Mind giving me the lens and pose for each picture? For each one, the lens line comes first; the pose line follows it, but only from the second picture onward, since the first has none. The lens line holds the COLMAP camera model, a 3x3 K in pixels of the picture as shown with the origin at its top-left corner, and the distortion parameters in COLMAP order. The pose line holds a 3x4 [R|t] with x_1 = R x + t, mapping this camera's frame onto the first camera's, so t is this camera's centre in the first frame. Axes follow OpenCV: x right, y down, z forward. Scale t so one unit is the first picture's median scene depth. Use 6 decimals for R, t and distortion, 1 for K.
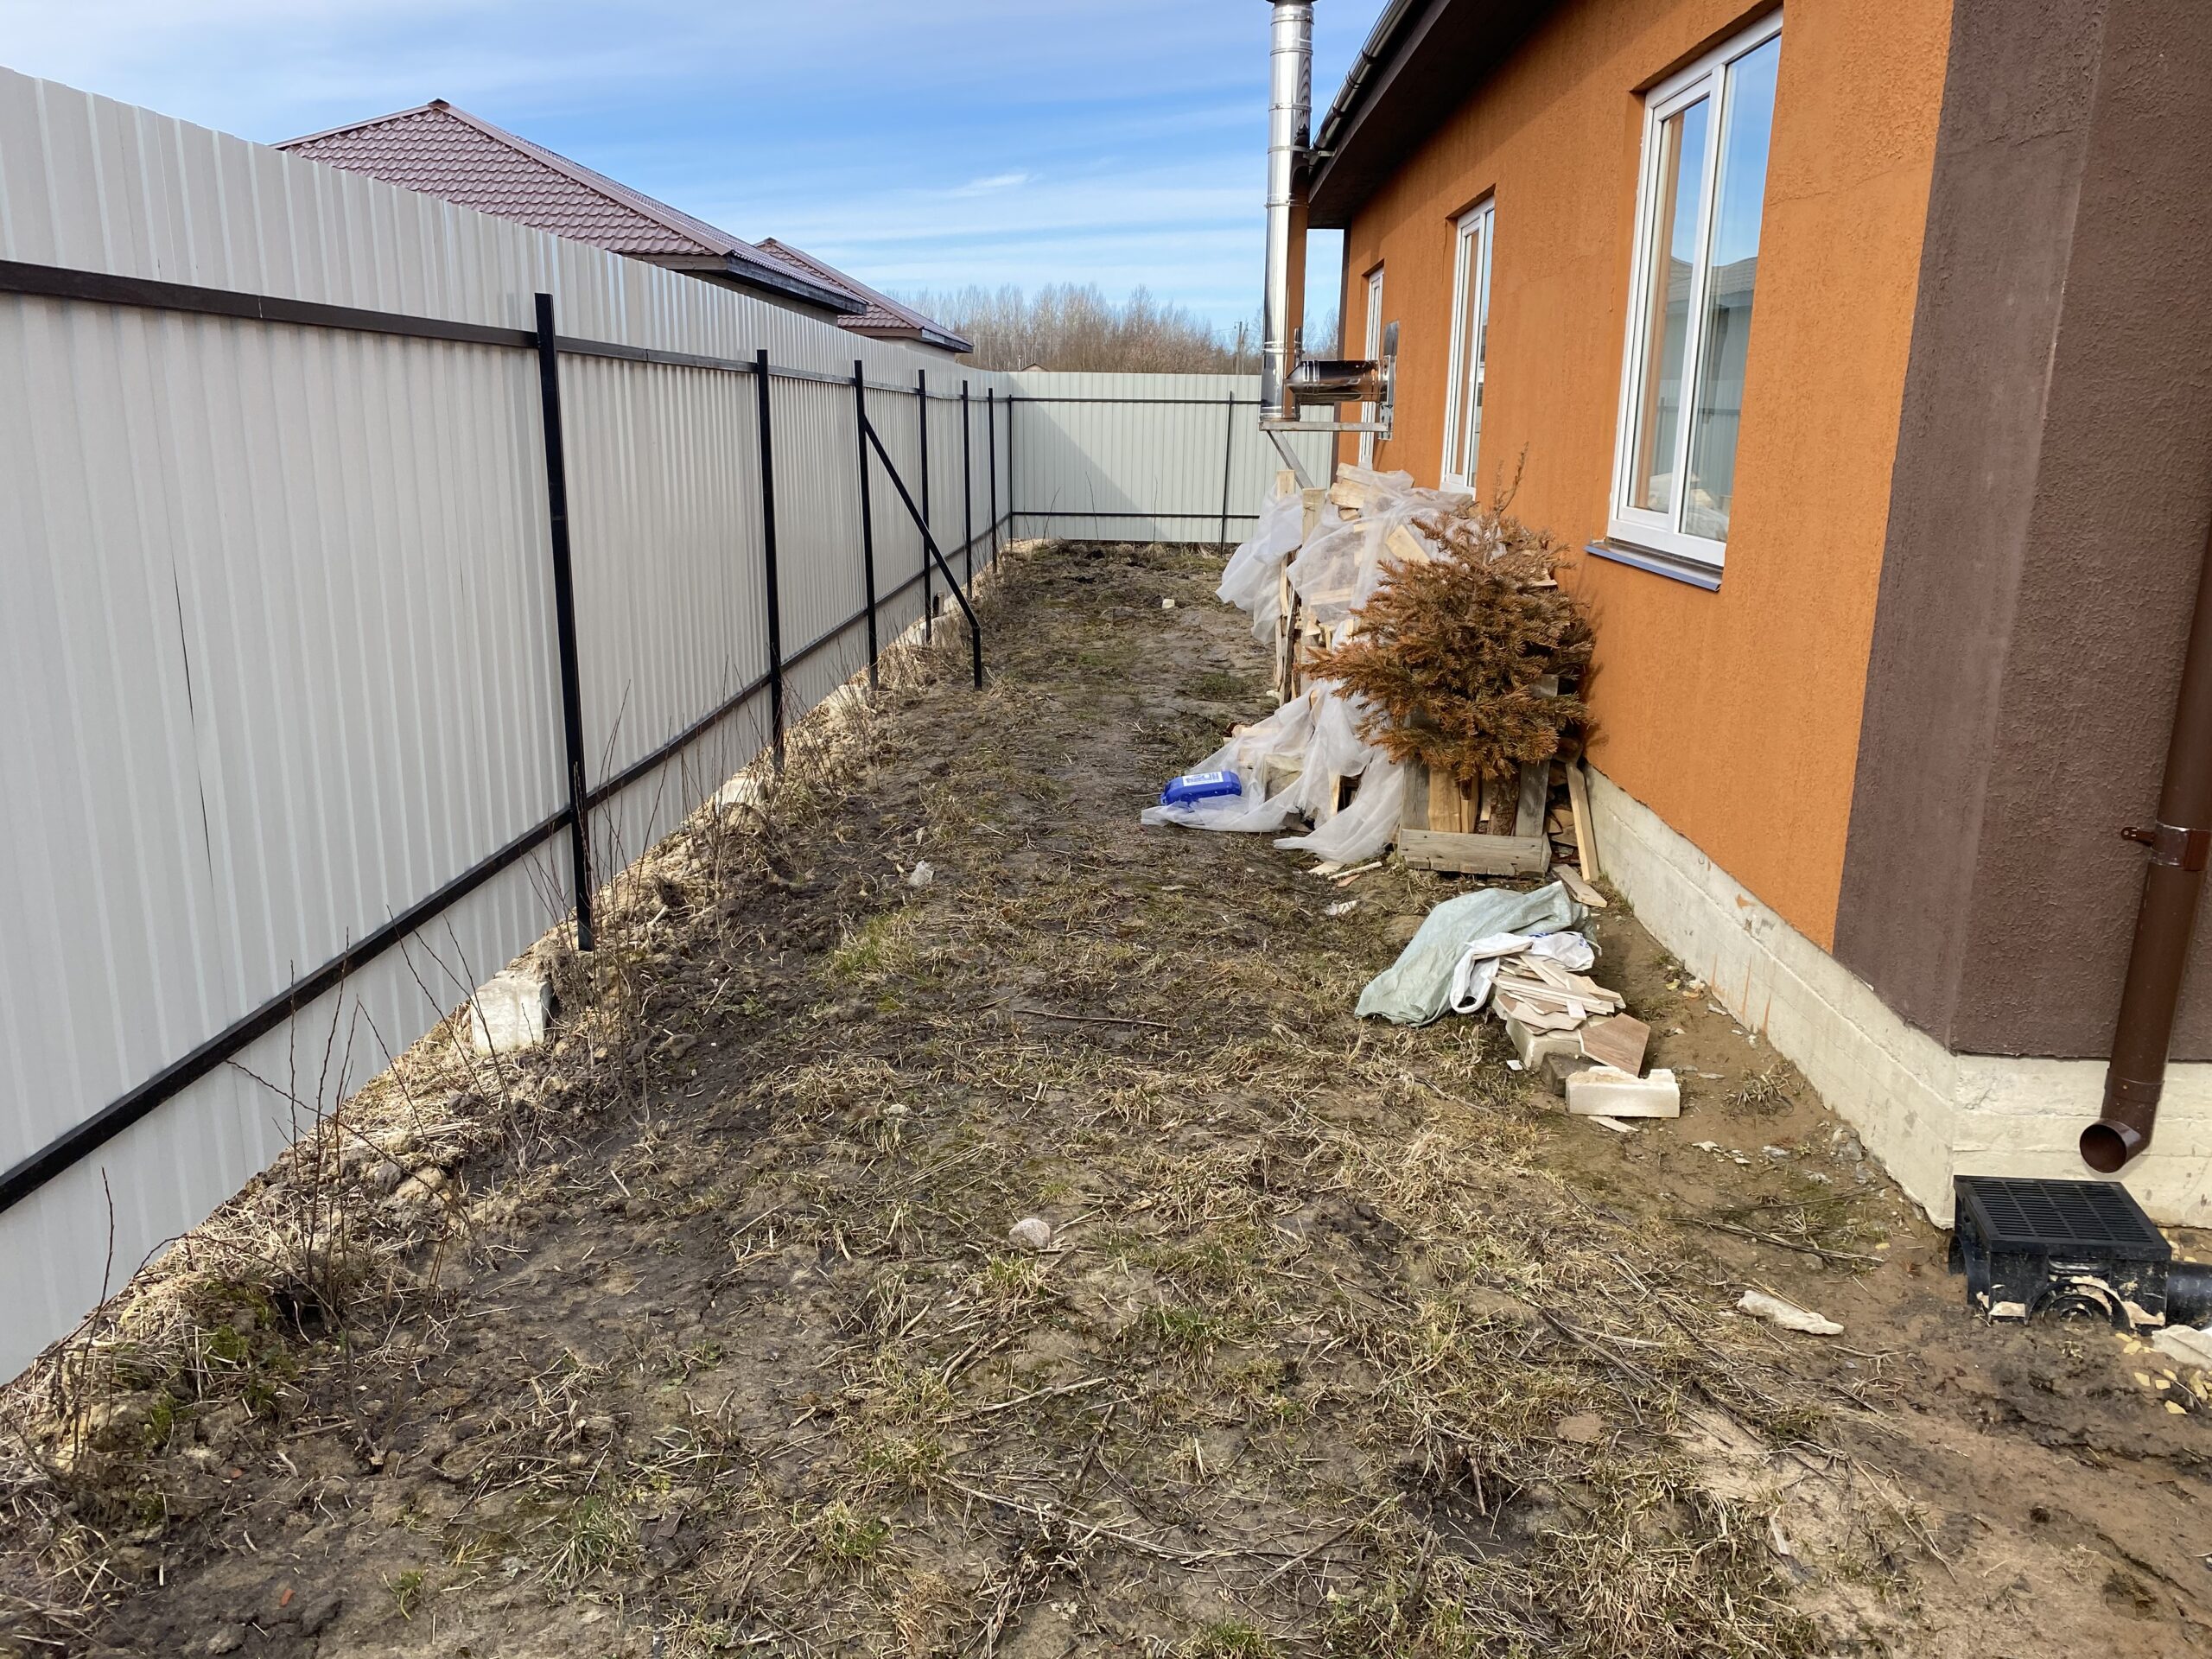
lens RADIAL K [[1688.5, 0, 1102.6], [0, 1688.5, 840.2], [0, 0, 1]] dist [0.035004, -0.023212]
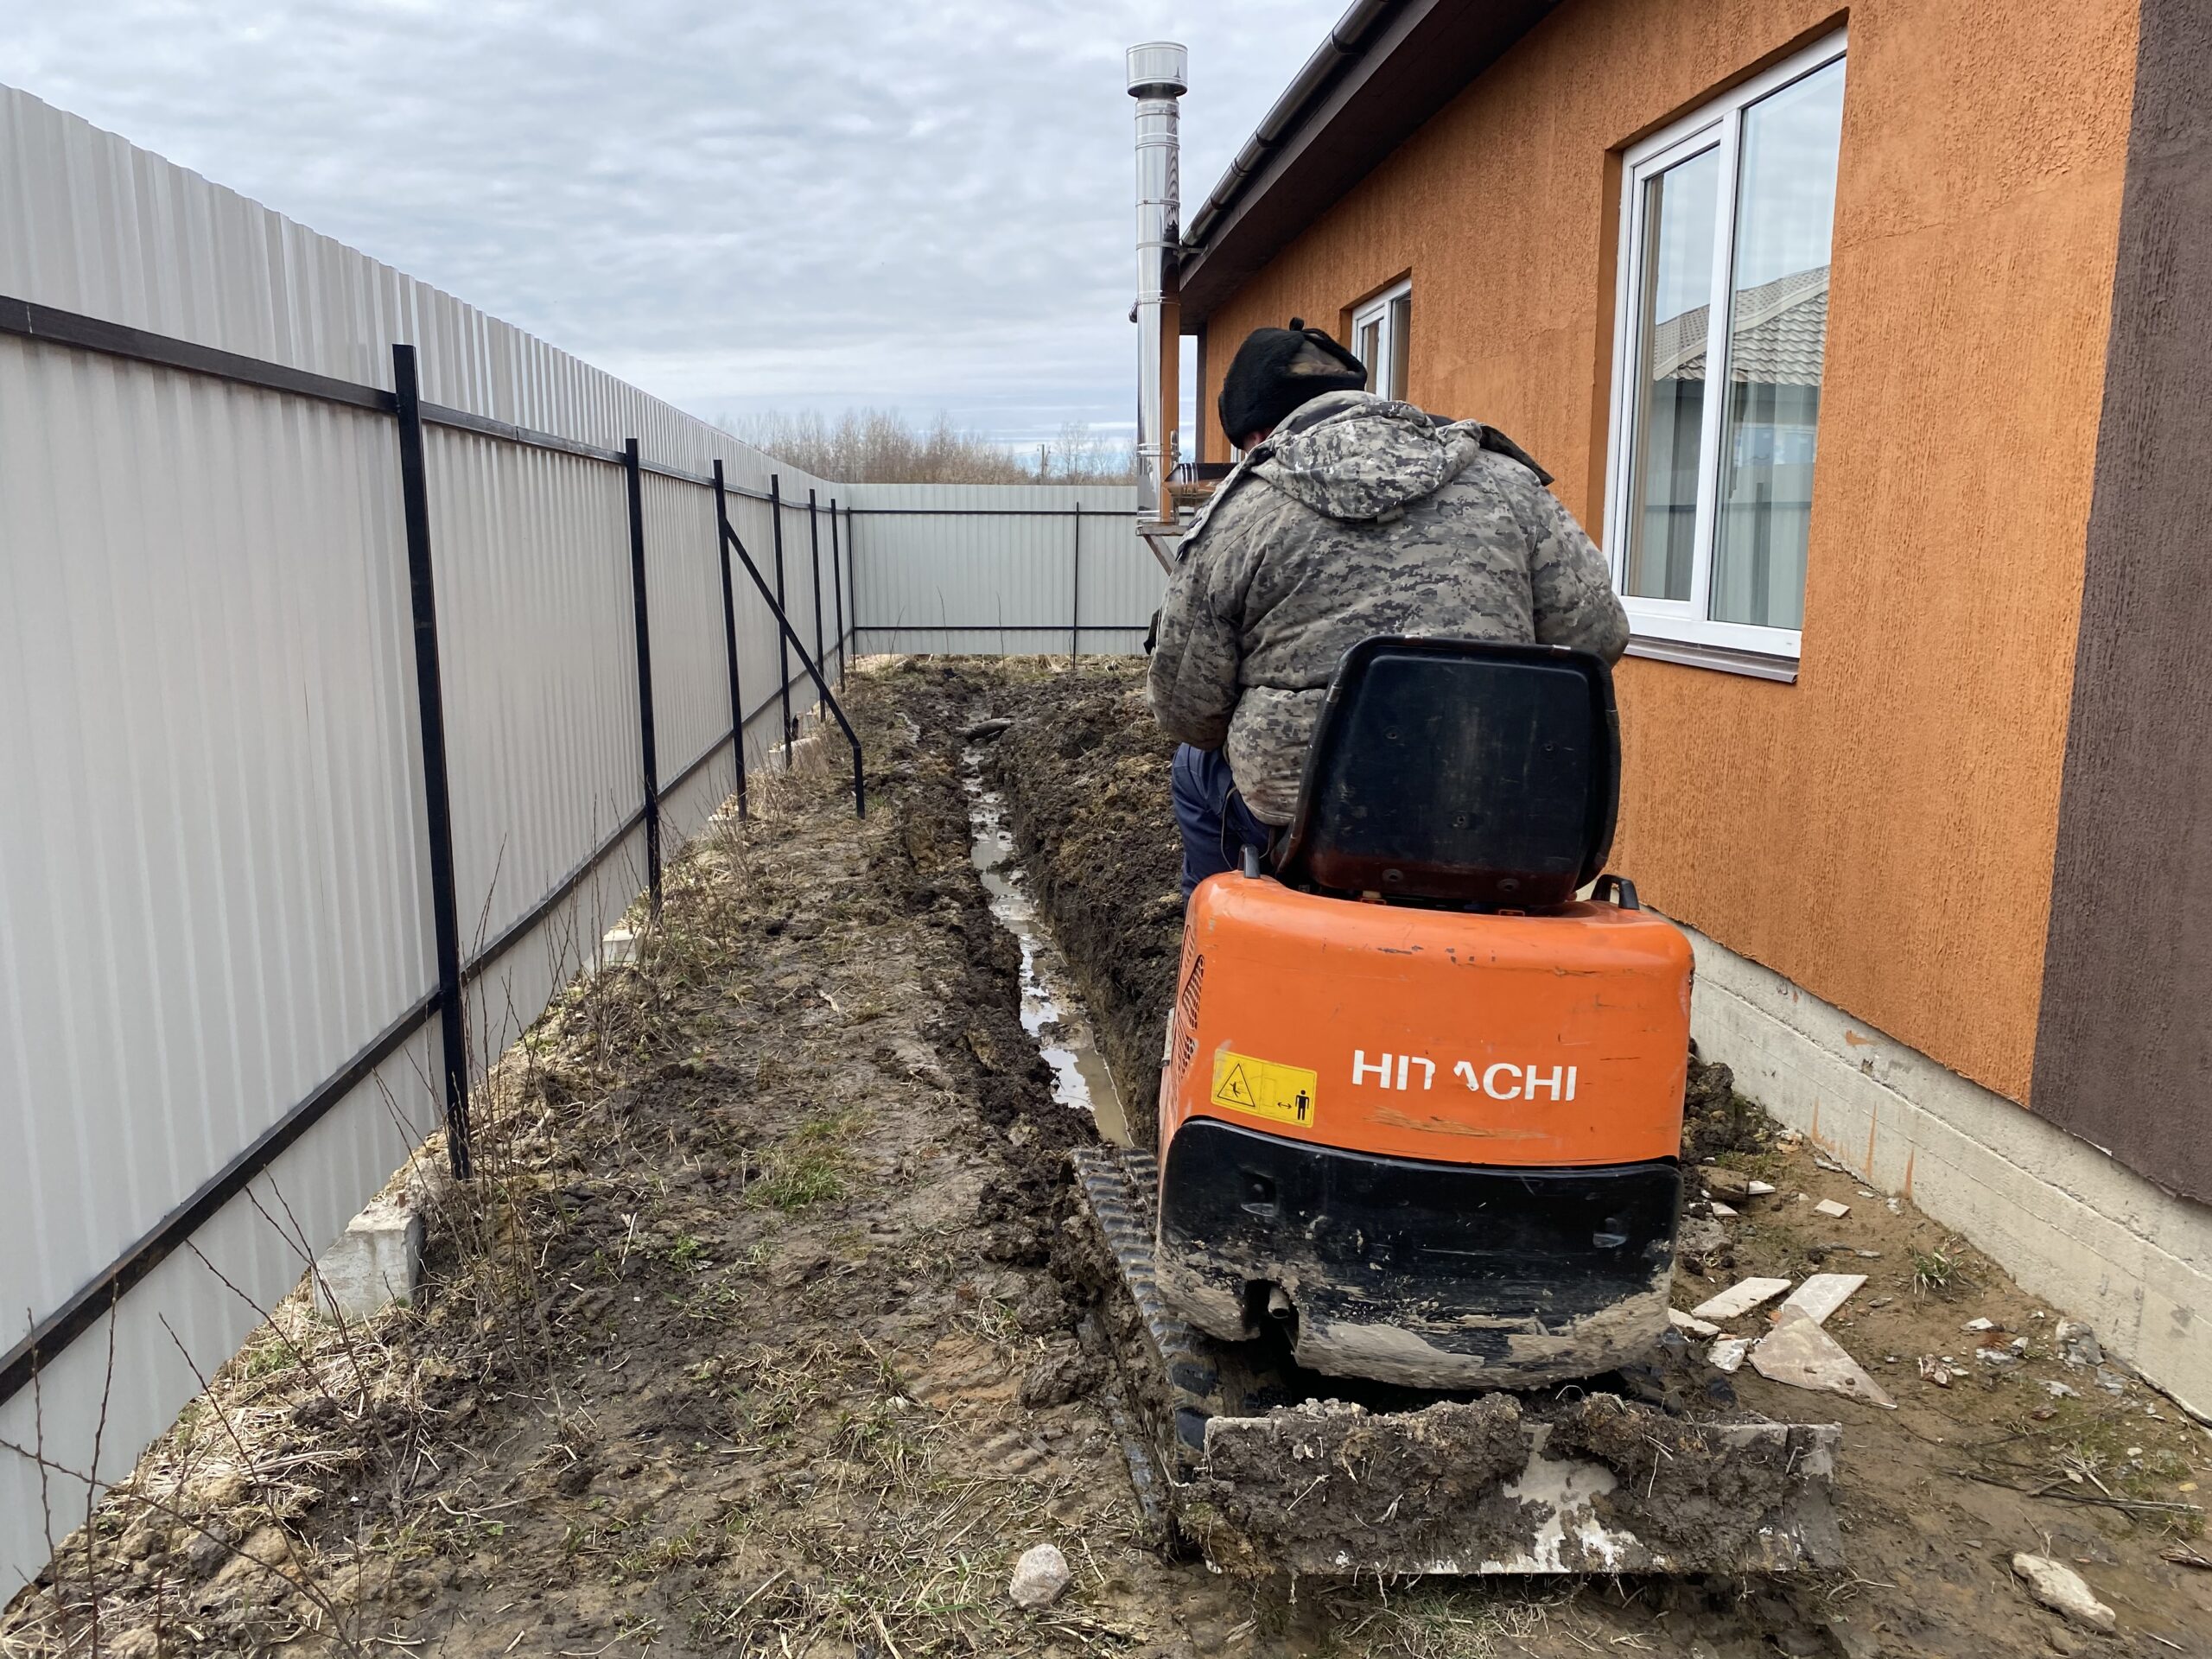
lens RADIAL K [[1688.5, 0, 1105.7], [0, 1688.5, 823.1], [0, 0, 1]] dist [0.035004, -0.023212]
pose [[0.992968, -0.034318, 0.113301, -0.084391], [0.042991, 0.996255, -0.075022, -0.021984], [-0.110302, 0.079365, 0.990724, 0.163244]]
